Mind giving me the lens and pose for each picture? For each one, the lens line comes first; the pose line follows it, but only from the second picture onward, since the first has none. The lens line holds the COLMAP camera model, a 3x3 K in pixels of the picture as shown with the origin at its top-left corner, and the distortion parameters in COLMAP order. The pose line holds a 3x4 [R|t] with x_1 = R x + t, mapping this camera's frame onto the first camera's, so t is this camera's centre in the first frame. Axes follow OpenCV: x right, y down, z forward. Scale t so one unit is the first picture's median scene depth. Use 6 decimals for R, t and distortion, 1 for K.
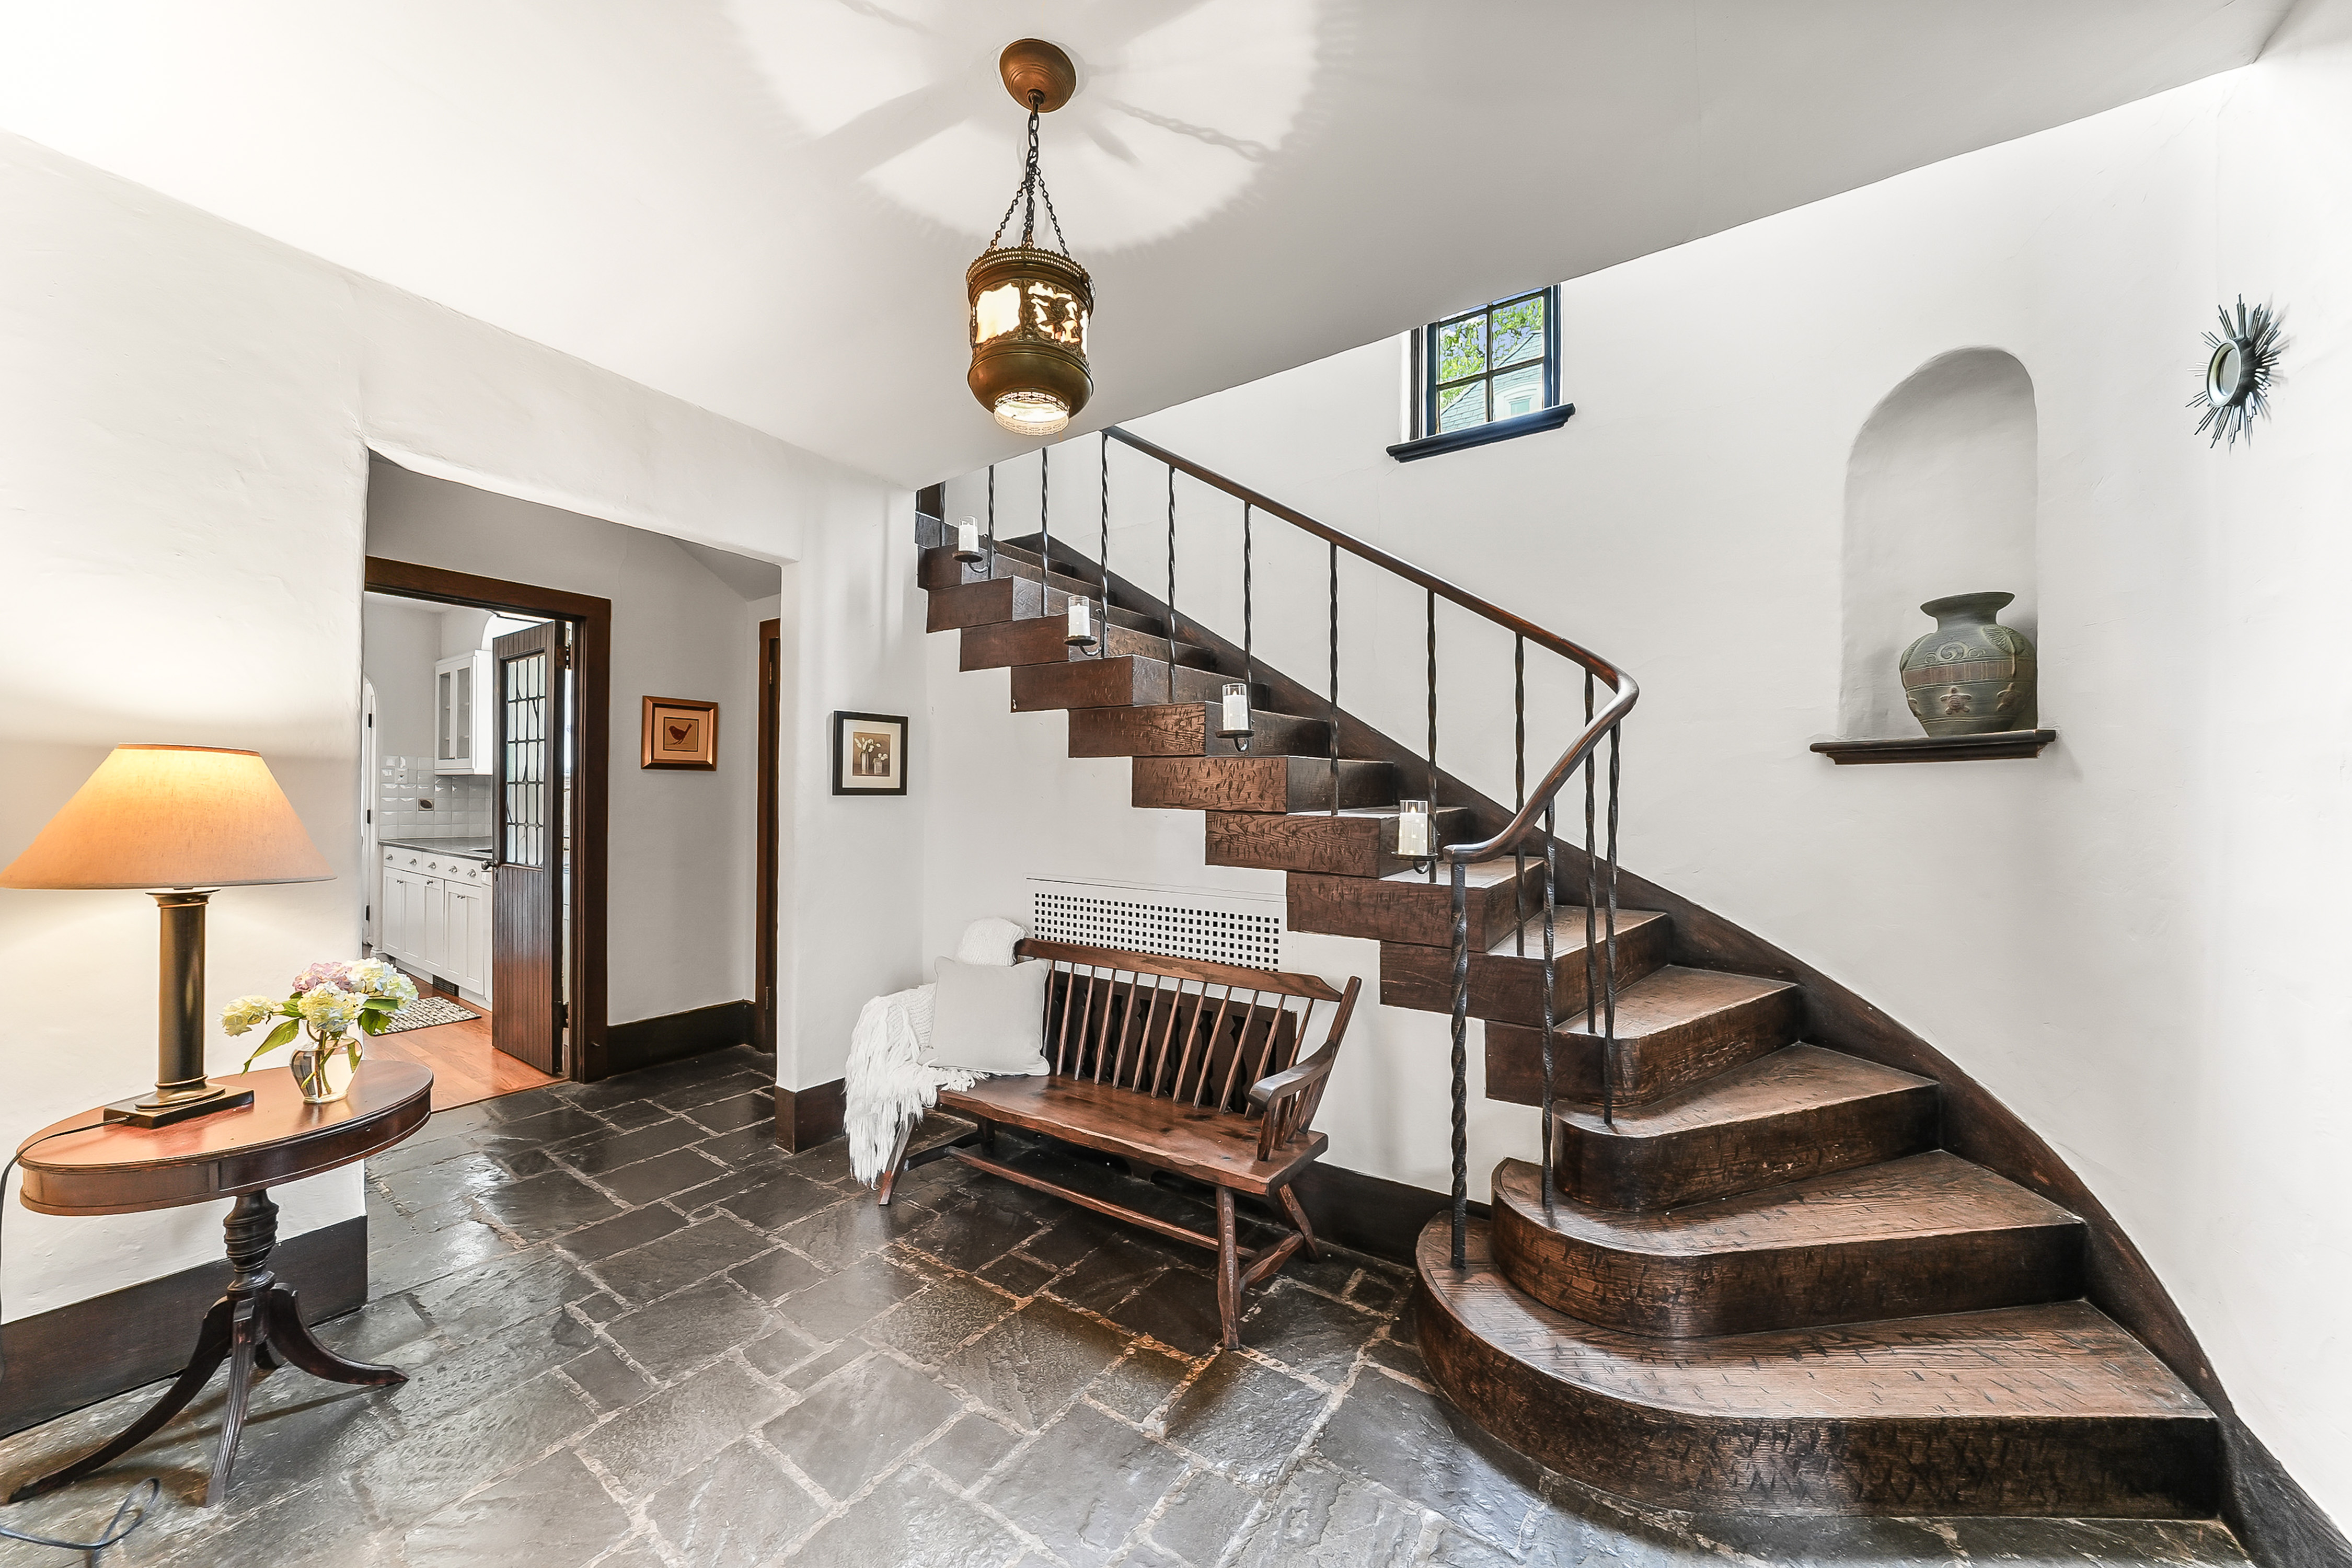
lens RADIAL K [[819.0, 0, 1185.9], [0, 819.0, 790.6], [0, 0, 1]] dist [-0.017834, 0.001606]
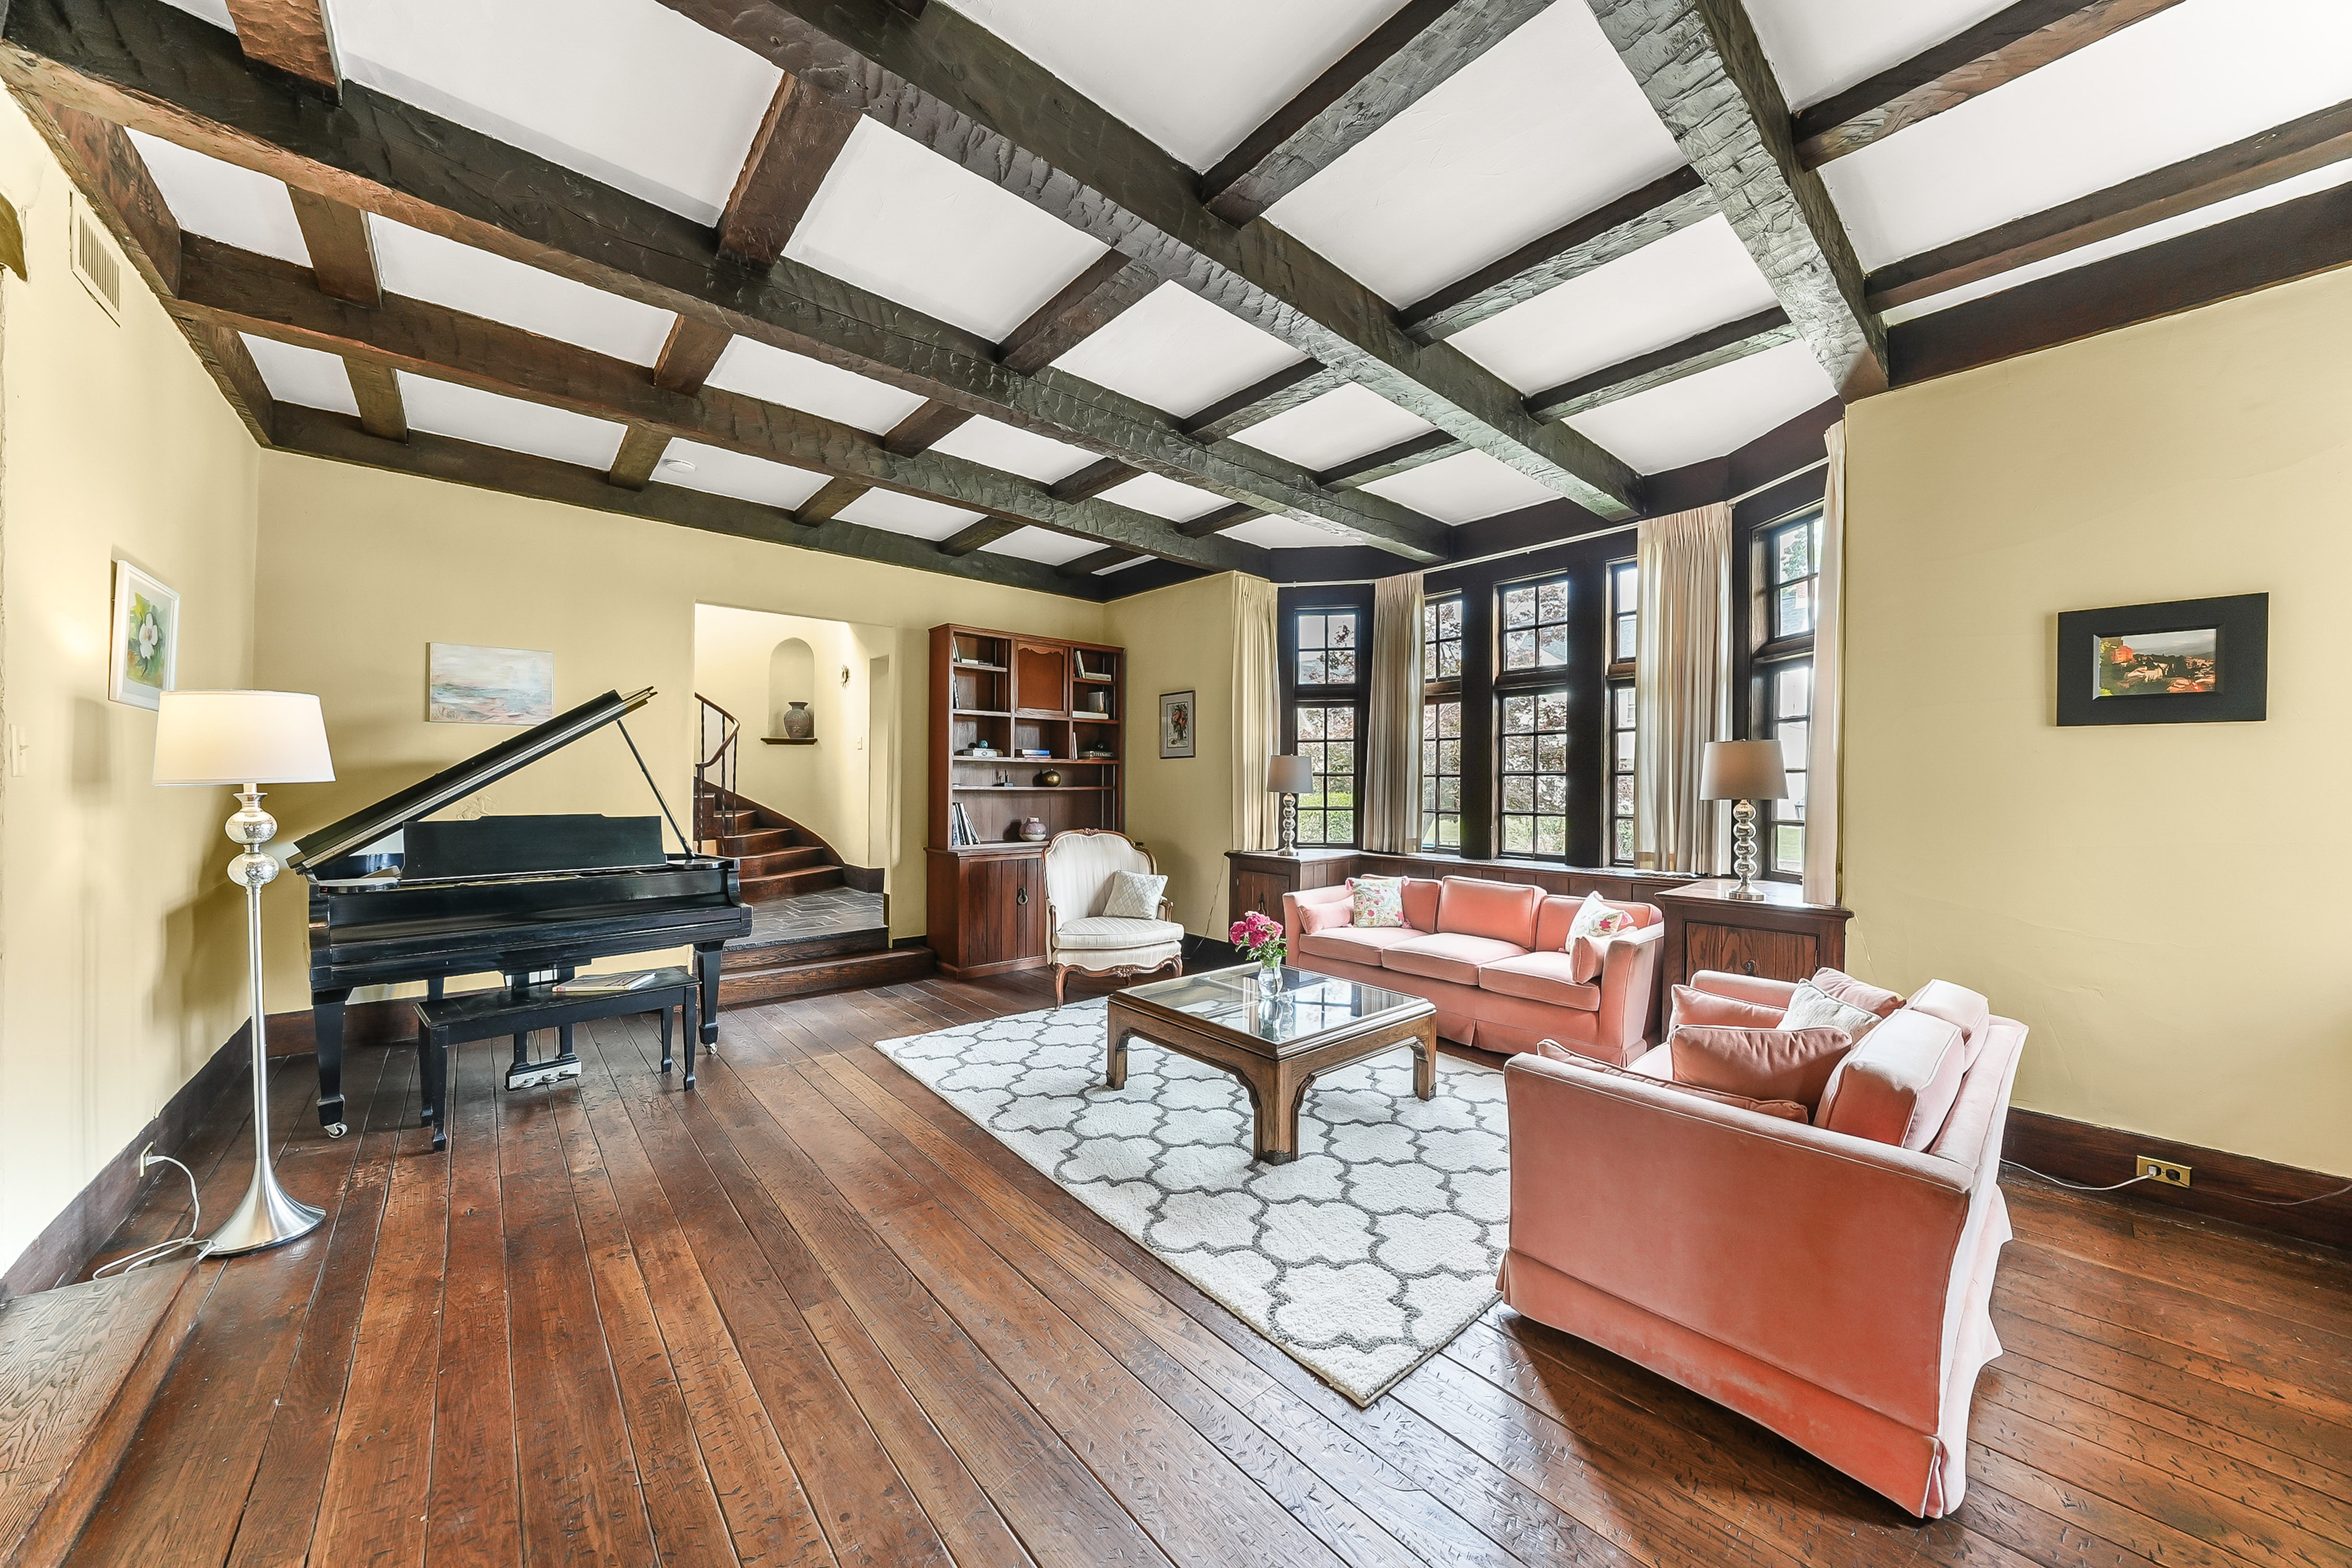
lens RADIAL K [[819.0, 0, 1174.9], [0, 819.0, 782.5], [0, 0, 1]] dist [-0.017834, 0.001606]
pose [[0.273000, -0.009878, 0.961963, -2.139855], [-0.005945, 0.999911, 0.011955, 0.081755], [-0.961996, -0.008983, 0.272917, -1.679748]]
